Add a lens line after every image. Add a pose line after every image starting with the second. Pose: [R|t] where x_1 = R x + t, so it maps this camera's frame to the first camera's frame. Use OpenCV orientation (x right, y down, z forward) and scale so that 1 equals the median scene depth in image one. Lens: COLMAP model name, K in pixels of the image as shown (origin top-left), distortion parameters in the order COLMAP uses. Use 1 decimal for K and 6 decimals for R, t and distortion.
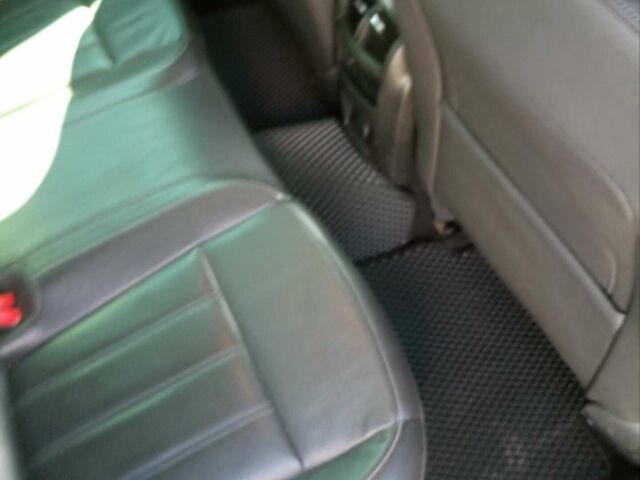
lens RADIAL K [[646.7, 0, 320.0], [0, 646.7, 240.0], [0, 0, 1]] dist [0.016445, -0.019925]
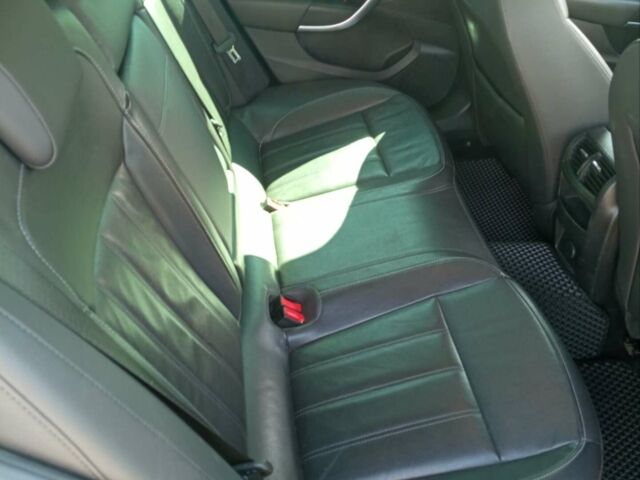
lens RADIAL K [[646.7, 0, 320.0], [0, 646.7, 240.0], [0, 0, 1]] dist [0.016445, -0.019925]
pose [[0.948134, 0.153031, -0.278609, -0.050718], [-0.222114, 0.945955, -0.236292, 0.228116], [0.227392, 0.285919, 0.930883, -0.290016]]
